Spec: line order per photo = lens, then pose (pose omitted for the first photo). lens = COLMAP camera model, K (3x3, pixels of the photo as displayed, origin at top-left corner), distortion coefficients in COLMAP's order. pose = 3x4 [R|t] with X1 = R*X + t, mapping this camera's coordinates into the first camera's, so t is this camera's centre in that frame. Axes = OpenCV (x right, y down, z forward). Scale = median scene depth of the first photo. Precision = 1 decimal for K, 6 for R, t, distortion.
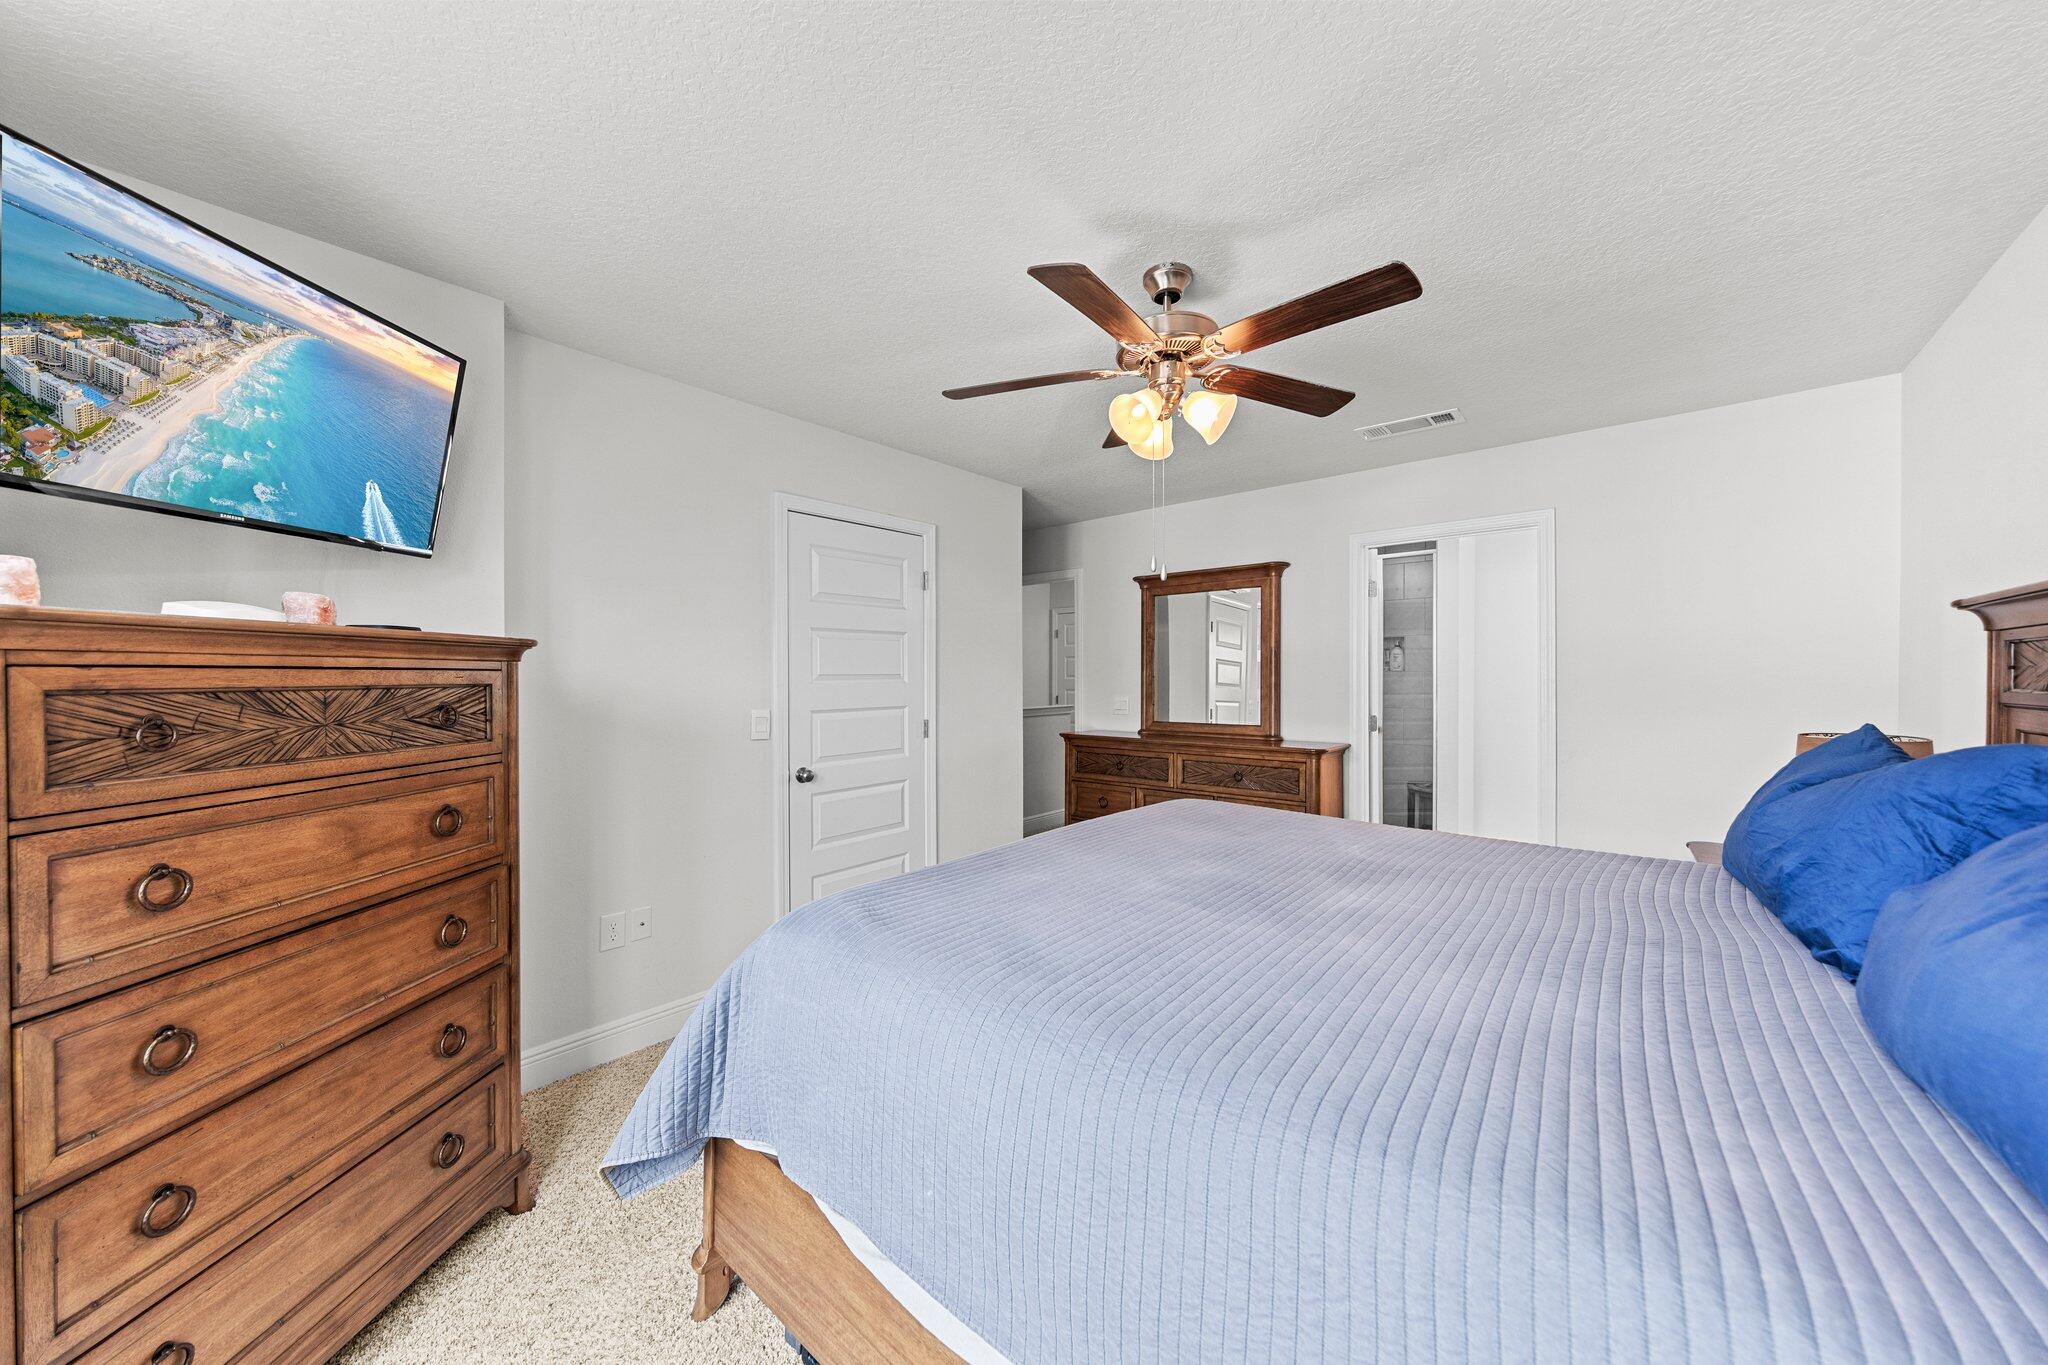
lens RADIAL K [[682.7, 0, 1018.1], [0, 682.7, 681.1], [0, 0, 1]] dist [0.000212, 0.000057]
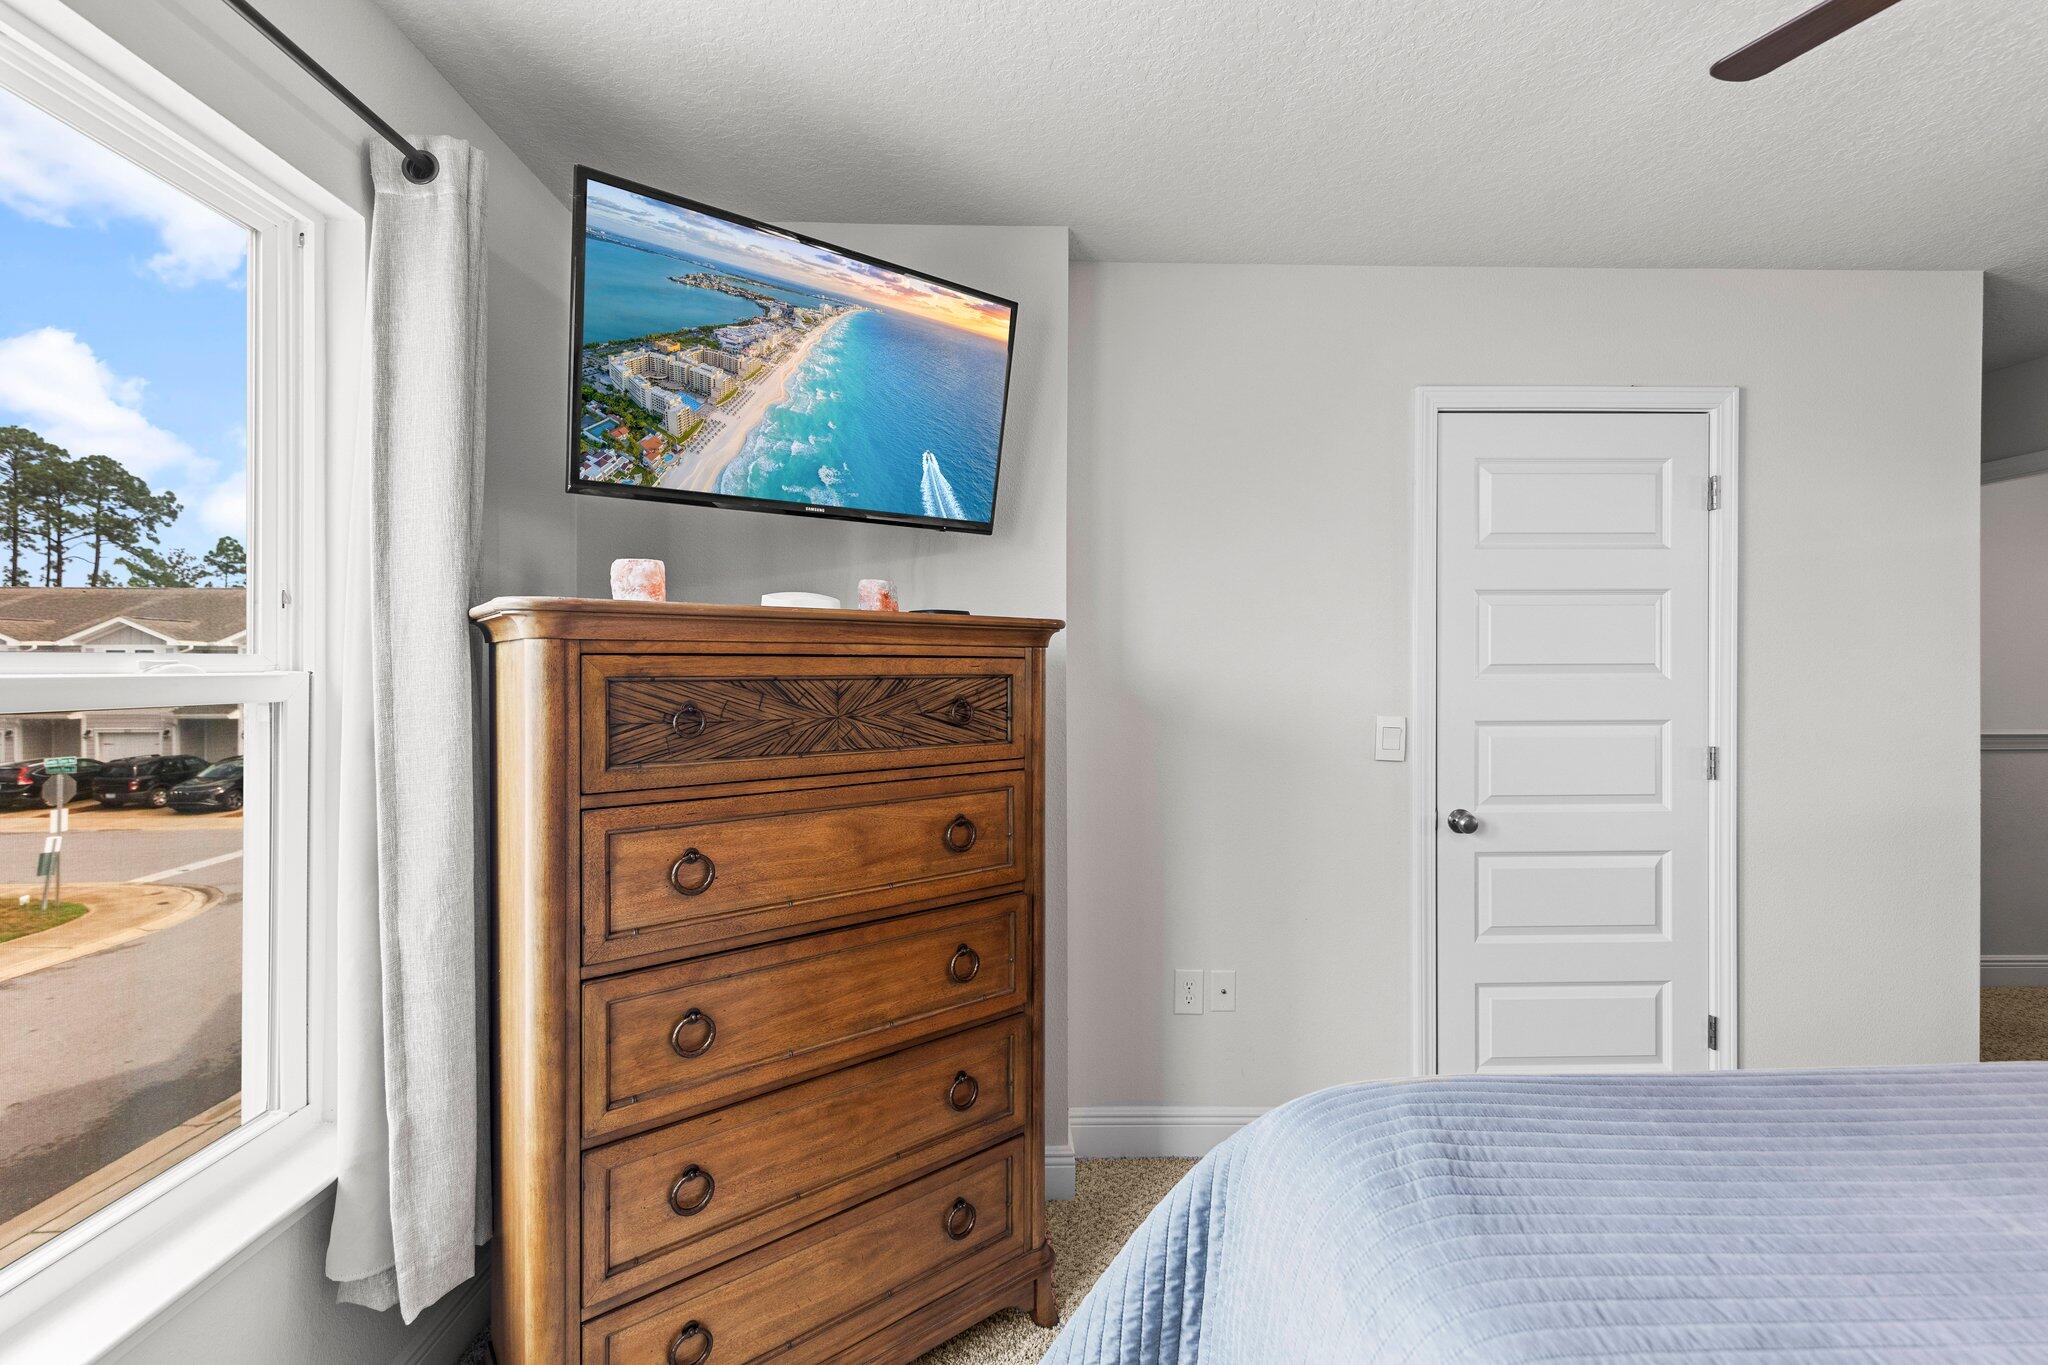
lens RADIAL K [[876.4, 0, 1020.2], [0, 876.4, 670.9], [0, 0, 1]] dist [0.001984, -0.000302]
pose [[0.676105, 0.006712, -0.736775, 0.026138], [-0.008579, 0.999962, 0.001237, -0.001701], [0.736756, 0.005485, 0.676137, 0.354338]]
